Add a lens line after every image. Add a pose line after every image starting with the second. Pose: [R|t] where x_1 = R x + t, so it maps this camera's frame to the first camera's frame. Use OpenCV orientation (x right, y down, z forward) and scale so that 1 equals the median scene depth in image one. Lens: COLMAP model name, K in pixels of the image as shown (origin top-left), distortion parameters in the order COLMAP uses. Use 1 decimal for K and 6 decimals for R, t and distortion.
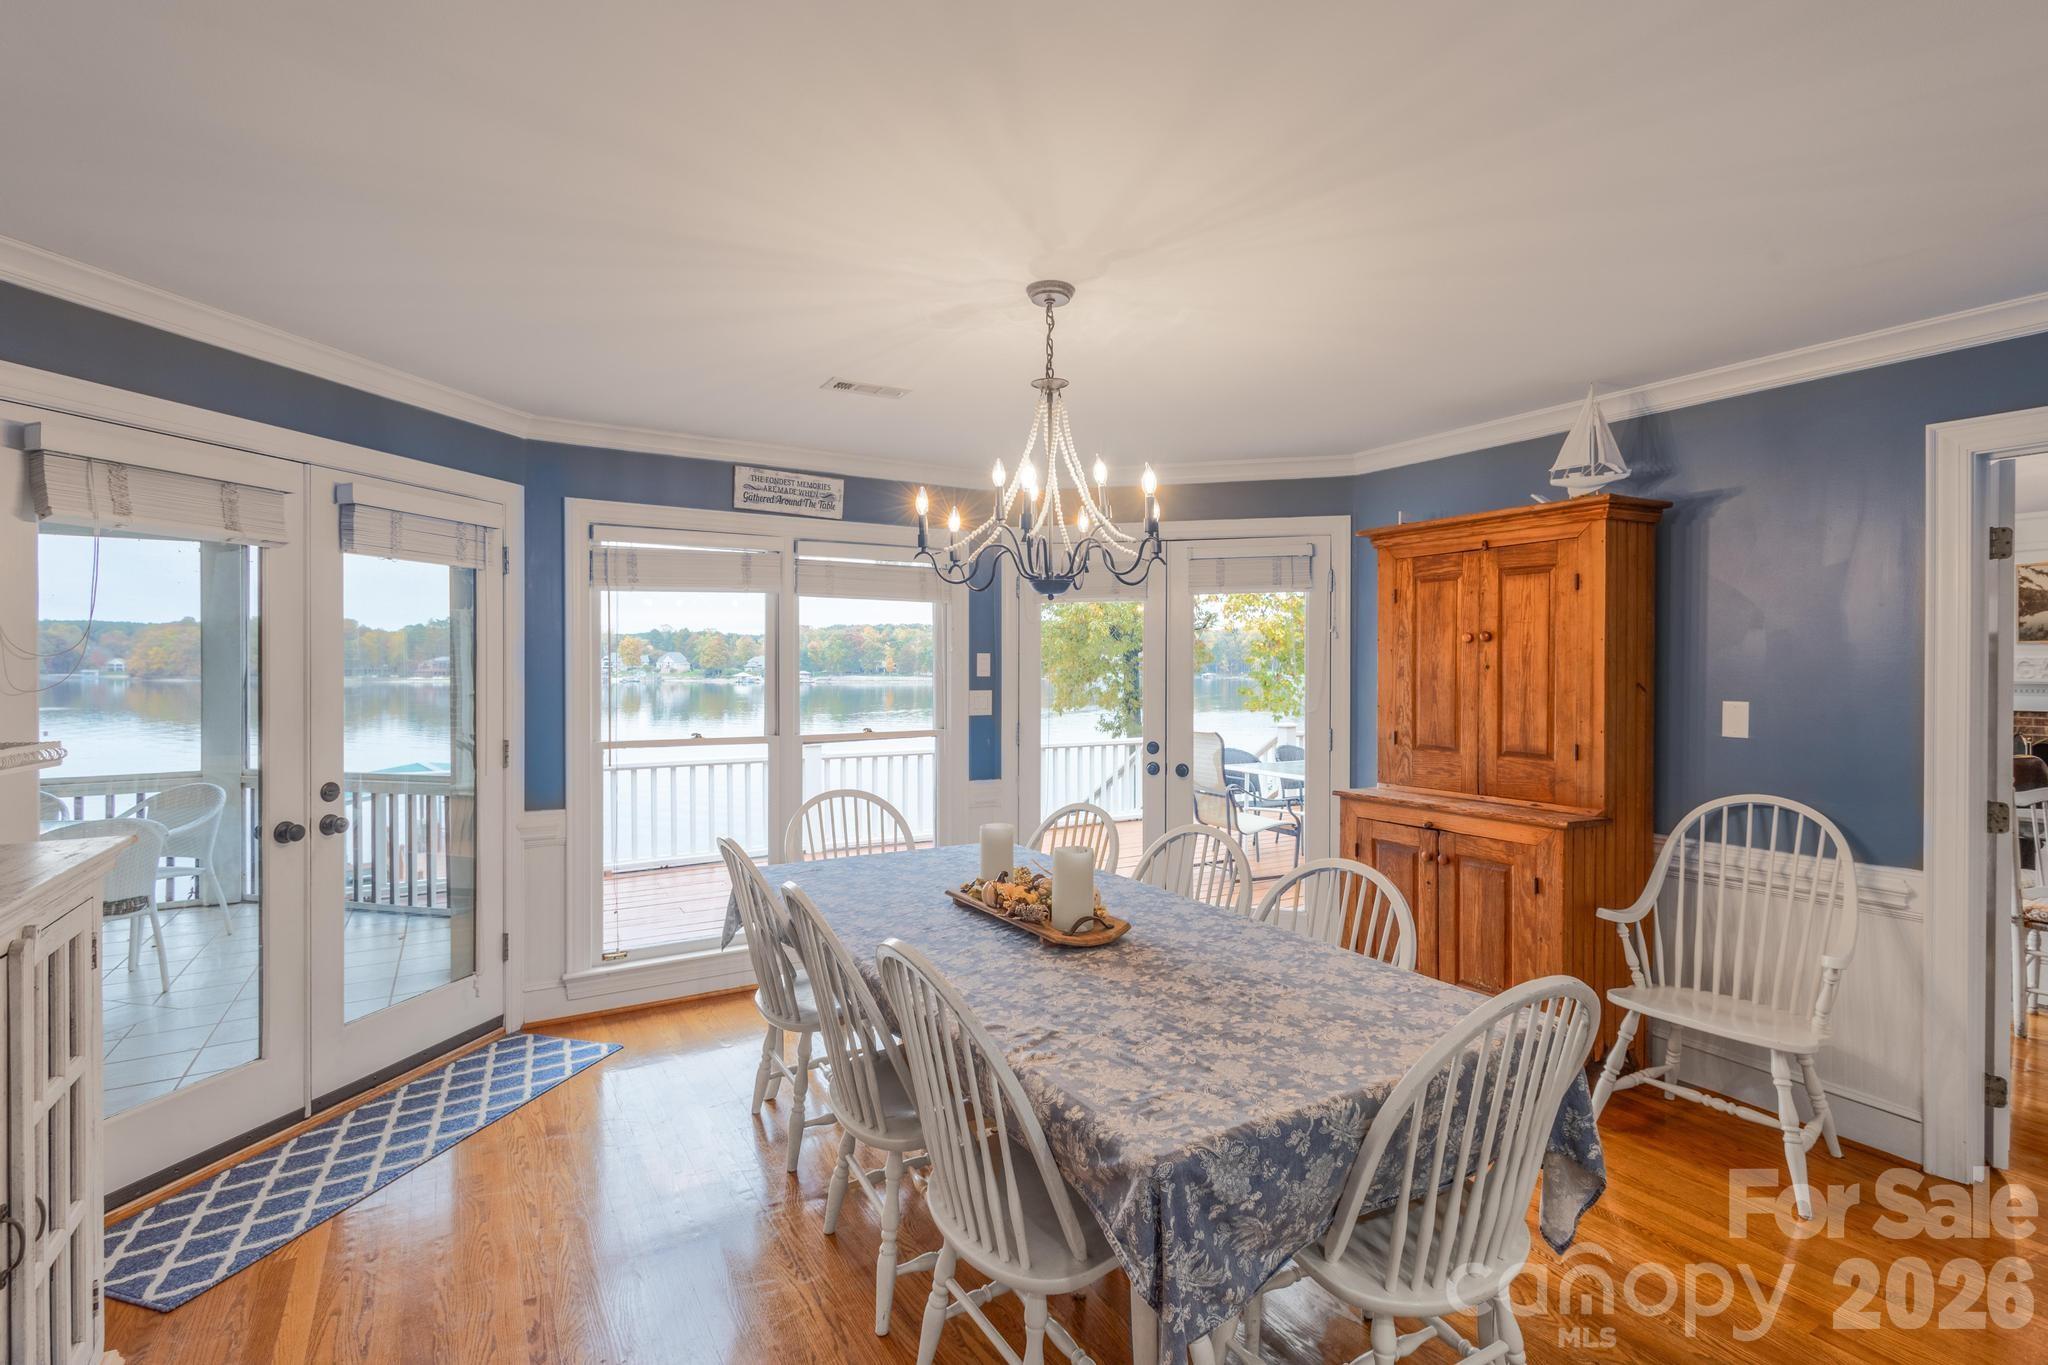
lens RADIAL K [[942.4, 0, 1006.4], [0, 942.4, 670.3], [0, 0, 1]] dist [0.009362, 0.000191]
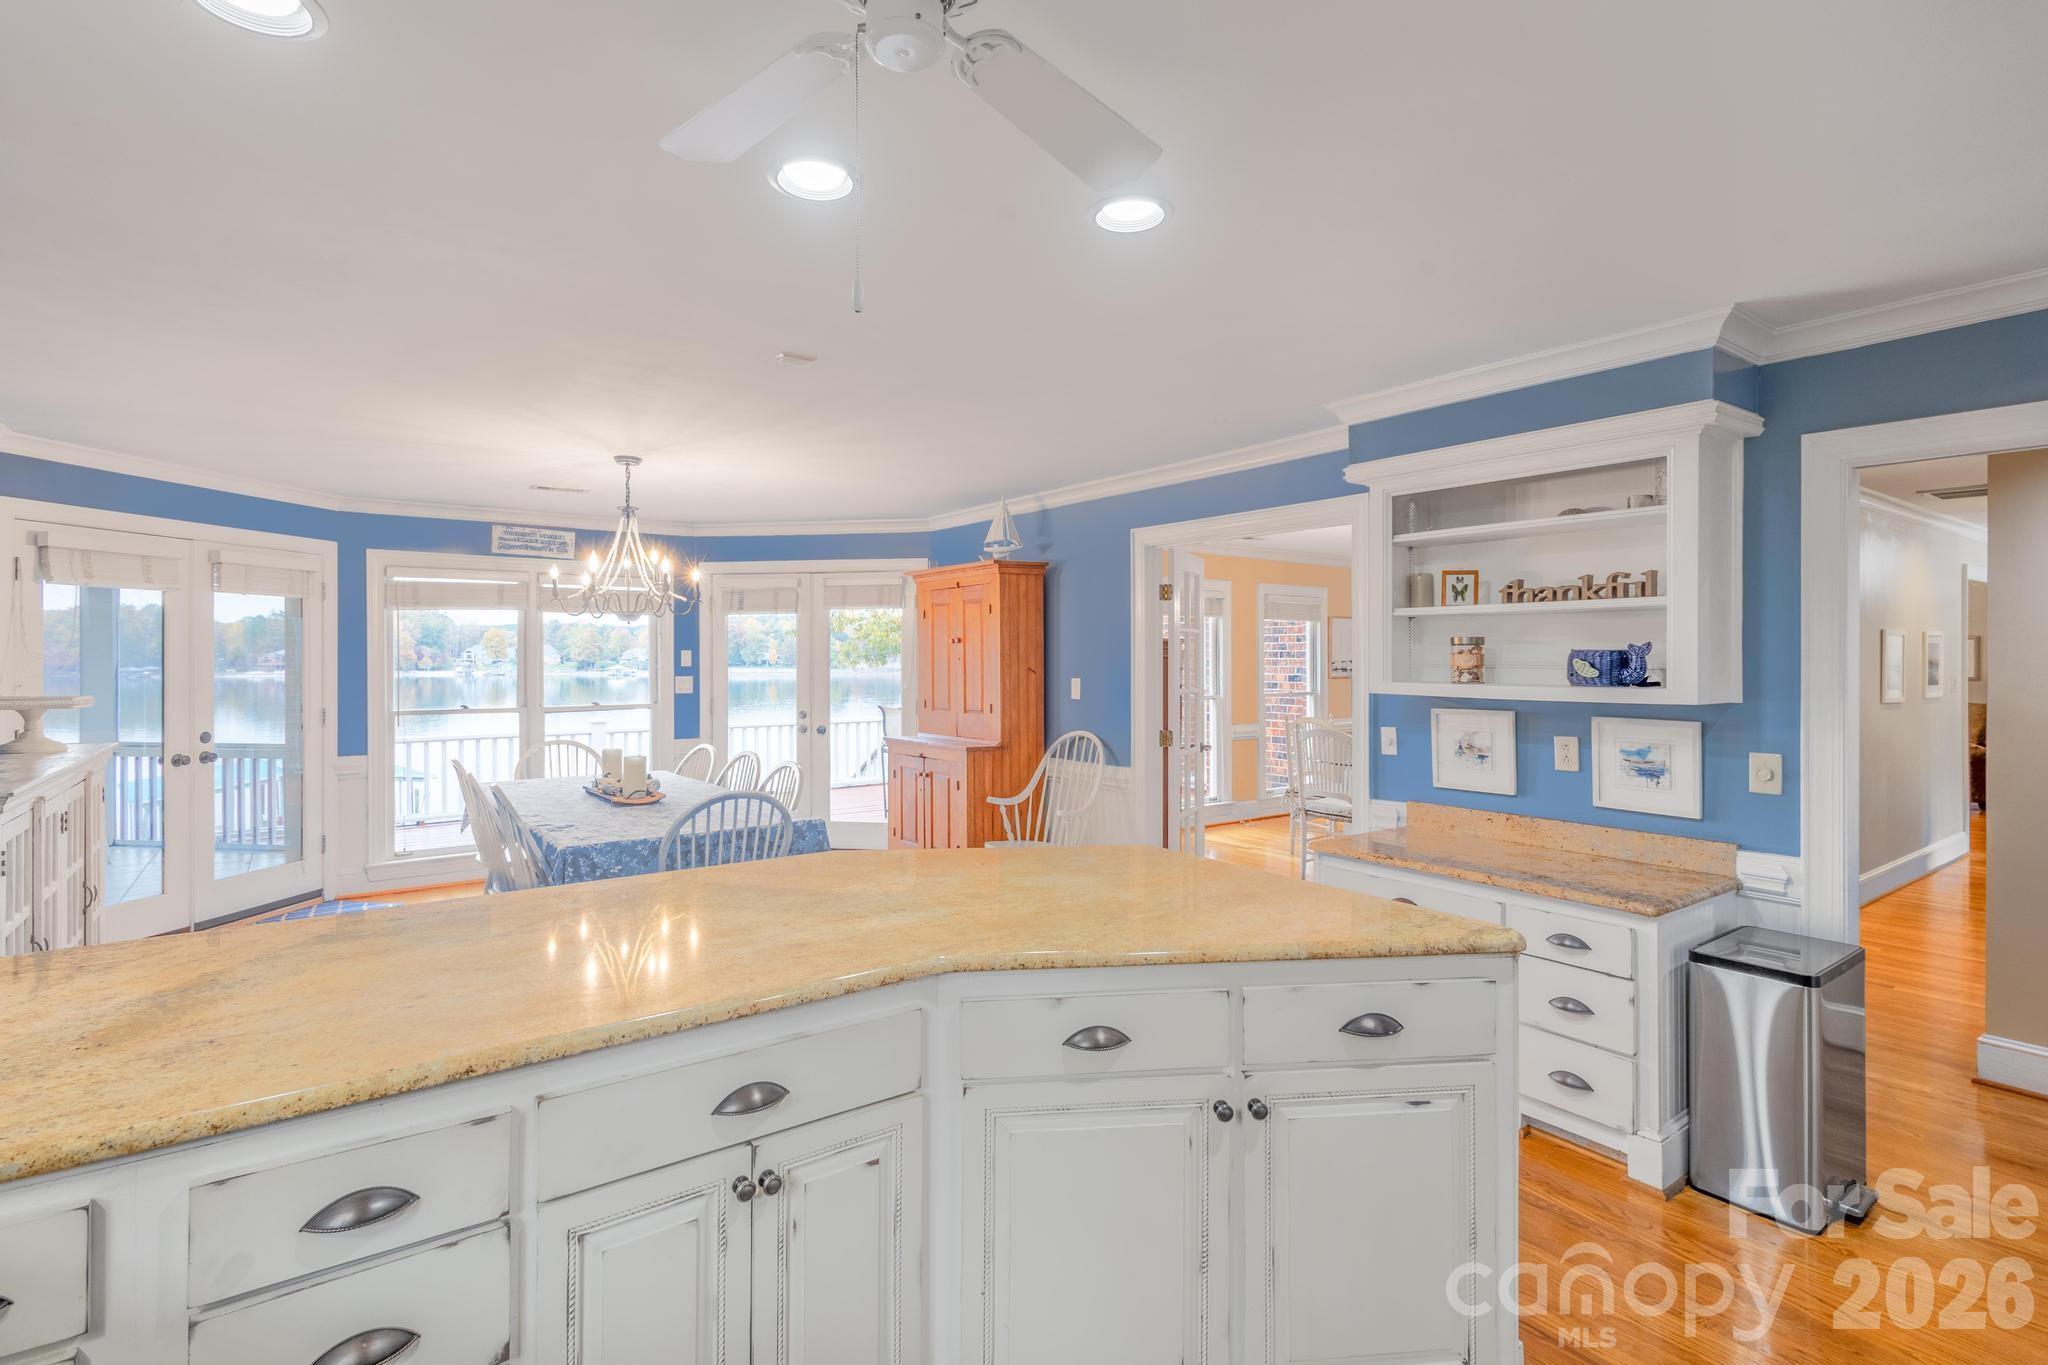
lens RADIAL K [[942.4, 0, 984.7], [0, 942.4, 653.7], [0, 0, 1]] dist [0.009362, 0.000191]
pose [[0.995217, -0.002982, 0.097639, 0.412536], [0.003818, 0.999958, -0.008375, 0.001429], [-0.097610, 0.008708, 0.995187, -0.675476]]
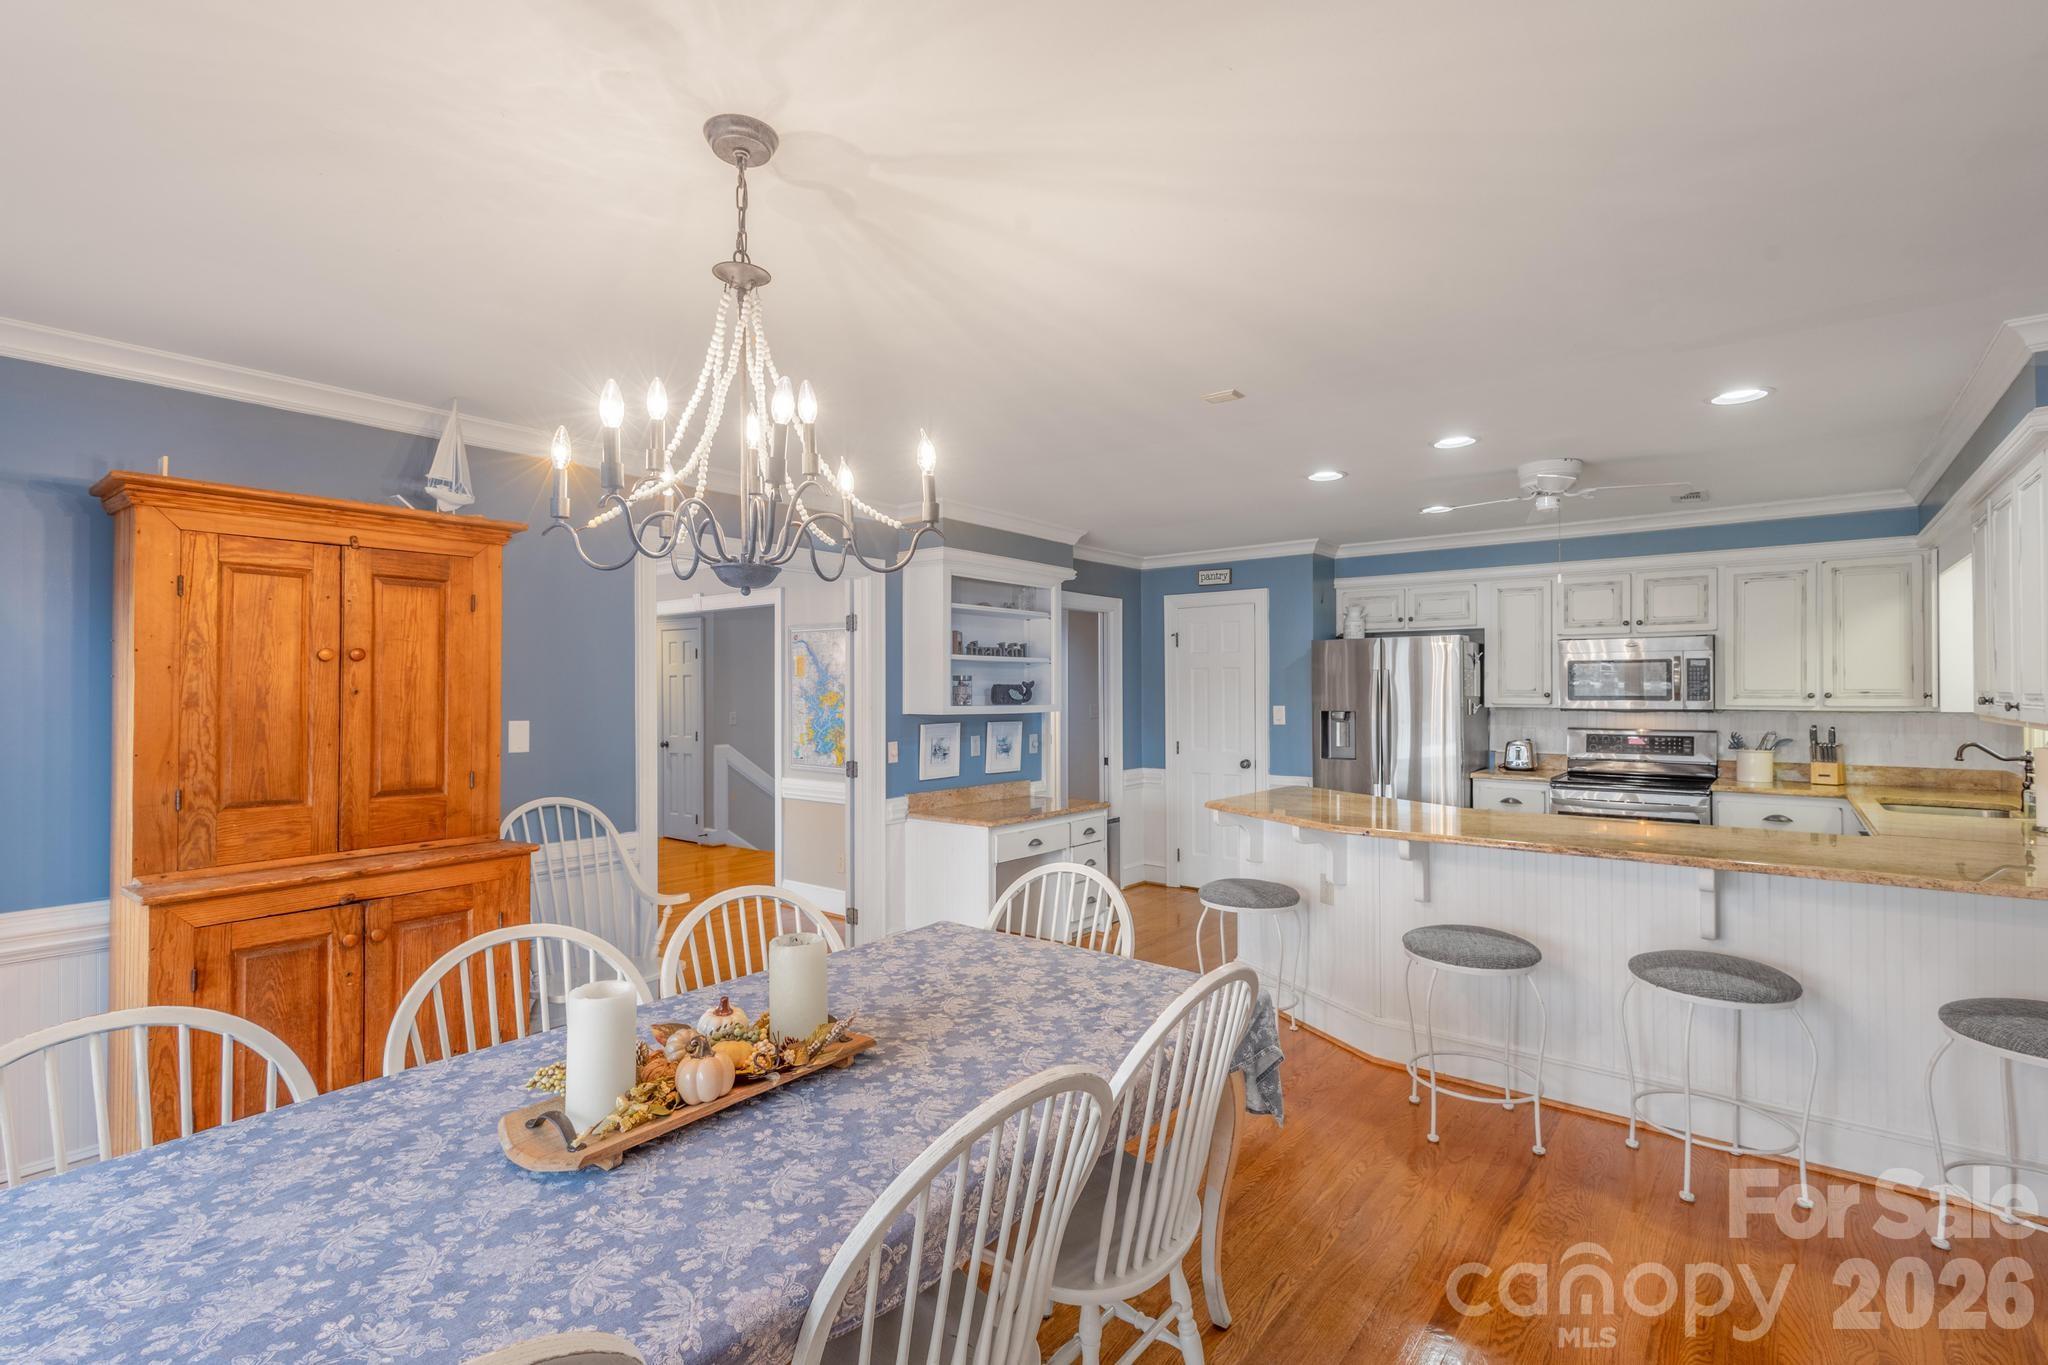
lens RADIAL K [[942.4, 0, 1049.3], [0, 942.4, 680.1], [0, 0, 1]] dist [0.009362, 0.000191]
pose [[-0.375653, 0.007510, 0.926730, -0.497552], [0.005995, 0.999966, -0.005673, -0.005758], [-0.926741, 0.003425, -0.375685, 0.790369]]
